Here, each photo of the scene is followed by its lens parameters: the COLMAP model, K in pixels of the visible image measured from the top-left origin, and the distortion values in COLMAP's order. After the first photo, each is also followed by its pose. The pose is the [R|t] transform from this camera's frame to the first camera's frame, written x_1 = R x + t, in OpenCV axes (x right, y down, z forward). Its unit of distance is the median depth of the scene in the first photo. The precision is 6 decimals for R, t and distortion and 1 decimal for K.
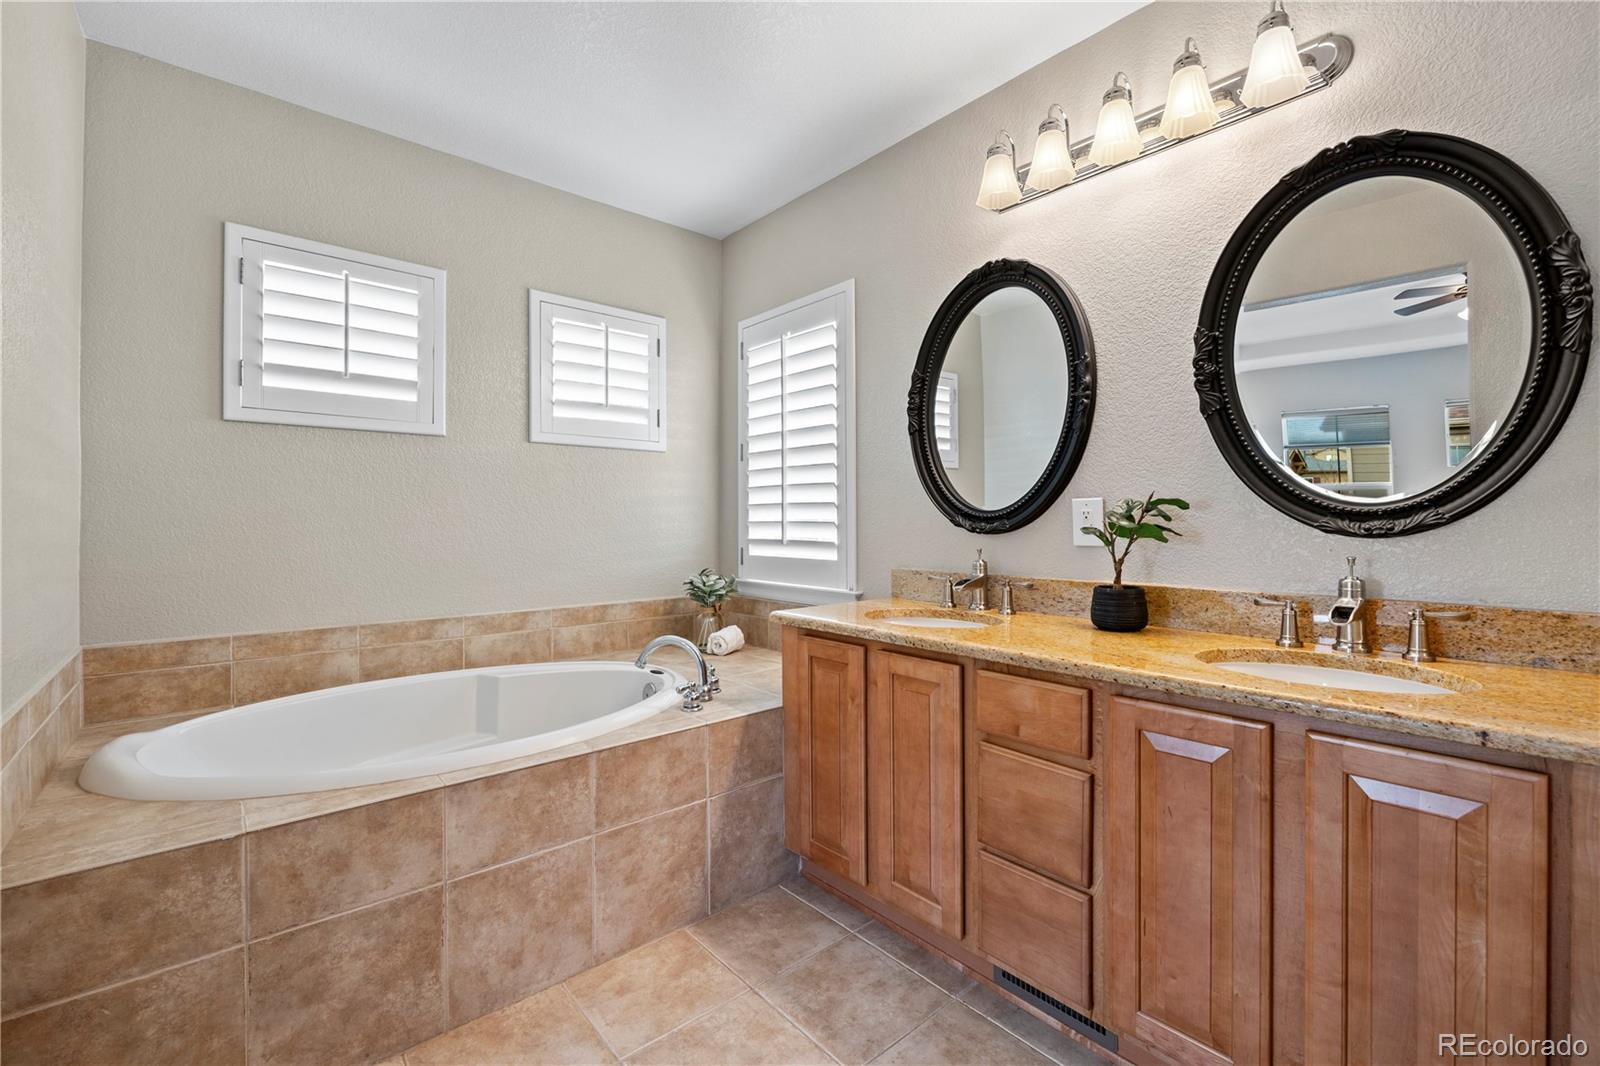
lens RADIAL K [[676.5, 0, 801.7], [0, 676.5, 525.0], [0, 0, 1]] dist [-0.008949, 0.000514]
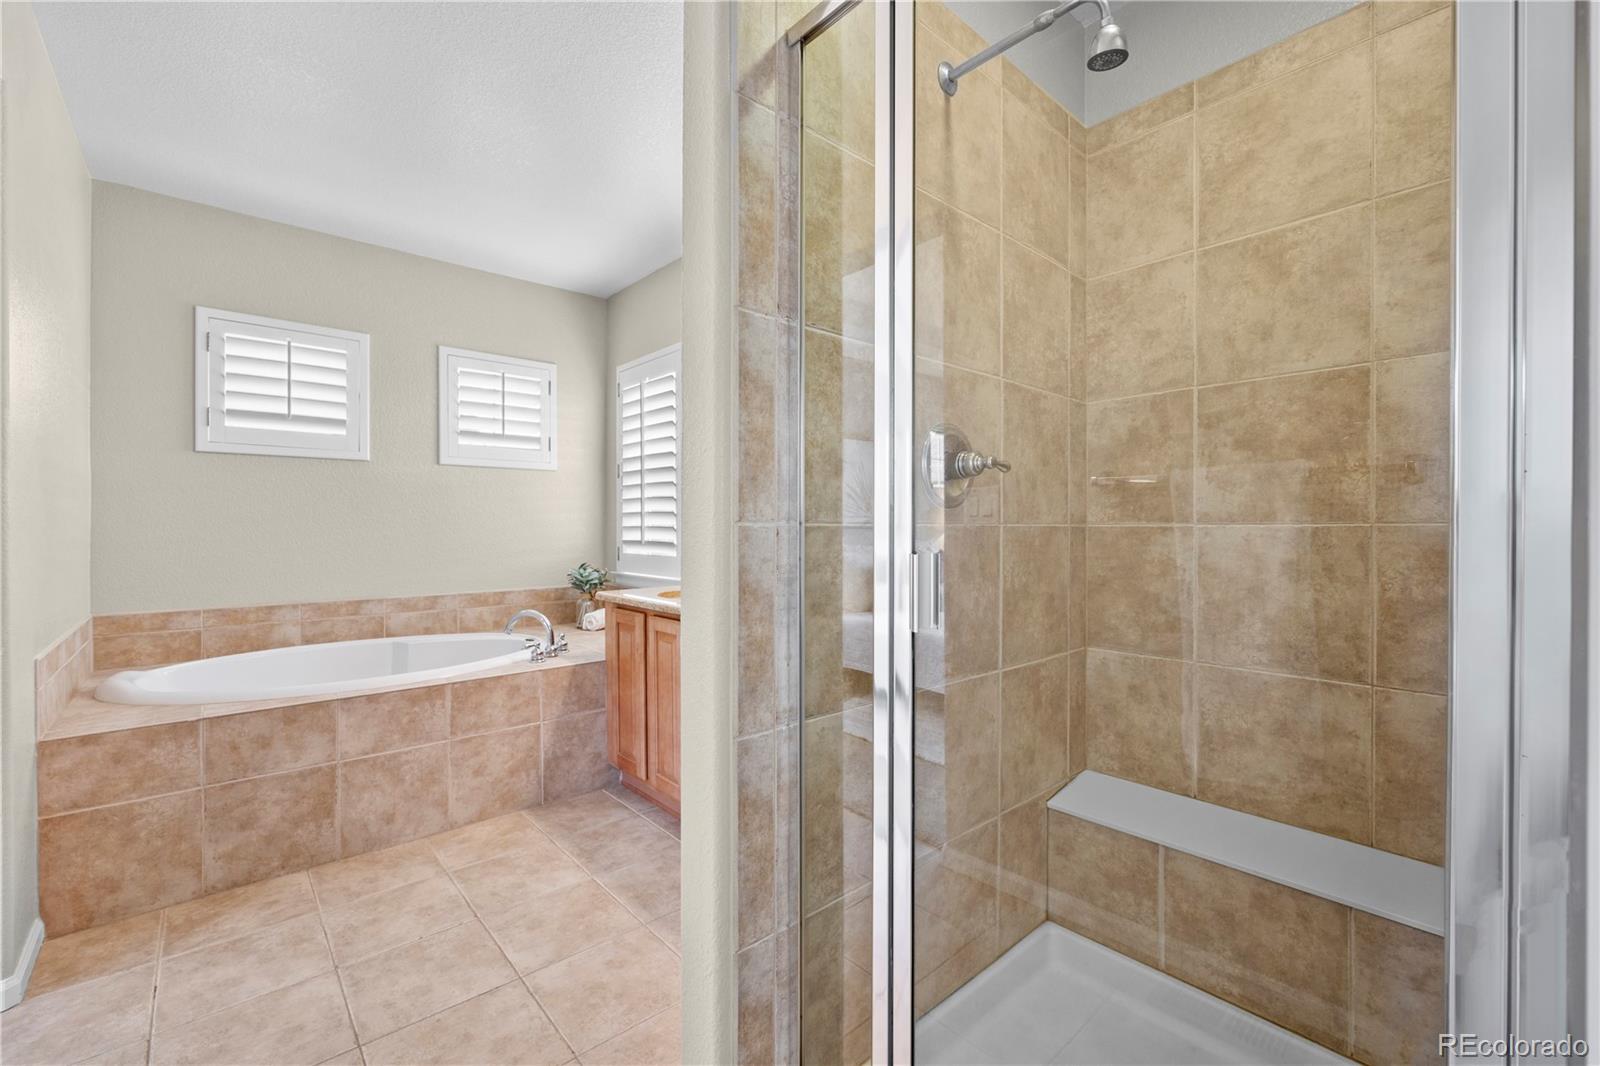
lens RADIAL K [[672.2, 0, 800.0], [0, 672.2, 533.0], [0, 0, 1]] dist [-0.000924, -0.000301]
pose [[0.999963, 0.002271, 0.008269, 0.412329], [-0.002320, 0.999980, 0.005869, -0.001545], [-0.008255, -0.005888, 0.999949, -0.434162]]
